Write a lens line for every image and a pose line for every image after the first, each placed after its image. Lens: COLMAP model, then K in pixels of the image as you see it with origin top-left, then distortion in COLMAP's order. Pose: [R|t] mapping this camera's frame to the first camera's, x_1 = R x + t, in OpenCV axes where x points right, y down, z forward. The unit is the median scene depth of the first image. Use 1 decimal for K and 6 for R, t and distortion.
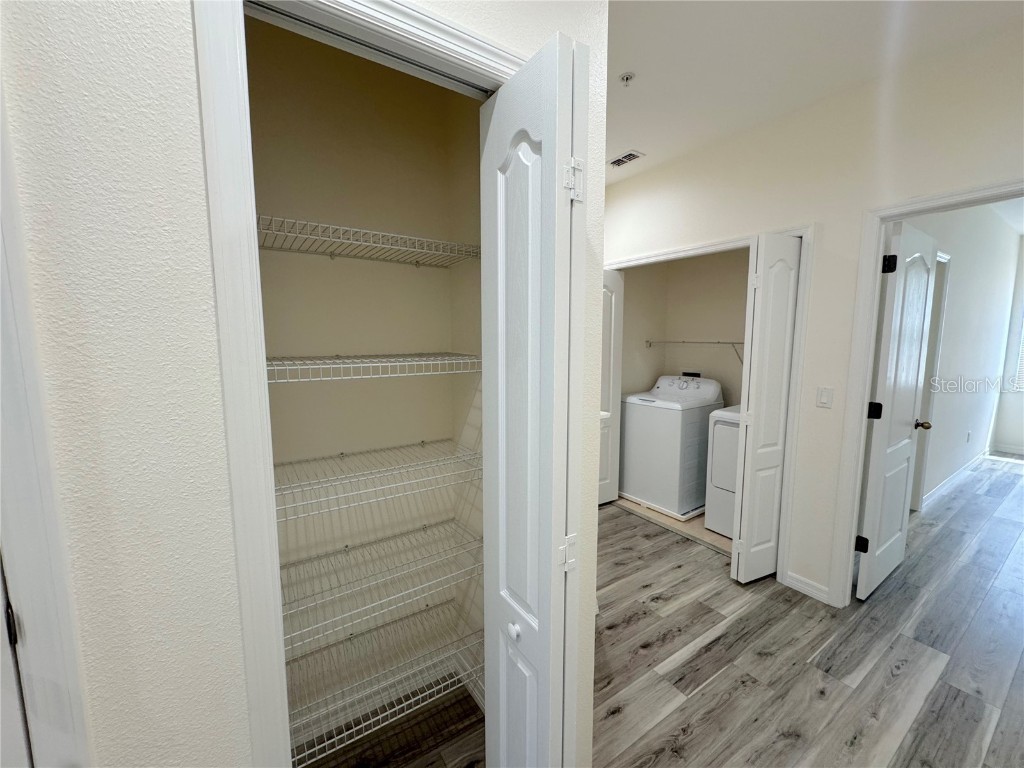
lens RADIAL K [[428.0, 0, 511.9], [0, 428.0, 386.2], [0, 0, 1]] dist [-0.003928, -0.000406]
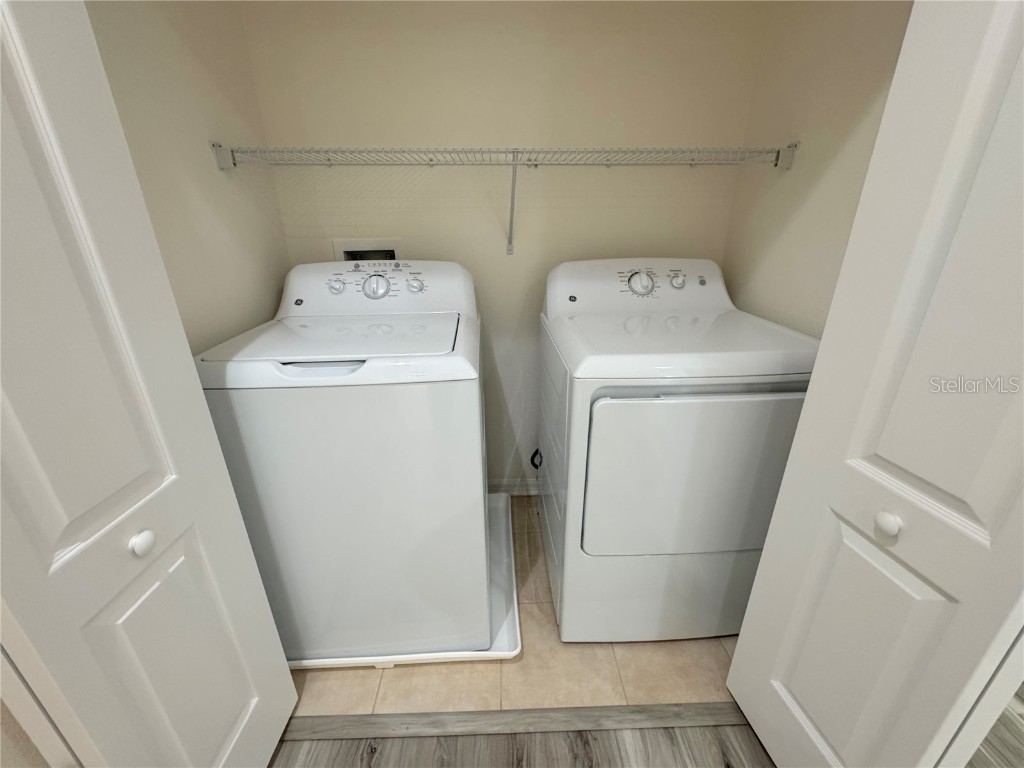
lens RADIAL K [[428.0, 0, 511.9], [0, 428.0, 386.2], [0, 0, 1]] dist [-0.003928, -0.000406]
pose [[0.538504, -0.314473, 0.781742, 0.161026], [0.105272, 0.945587, 0.307868, -0.021701], [-0.836021, -0.083493, 0.542308, 0.720074]]
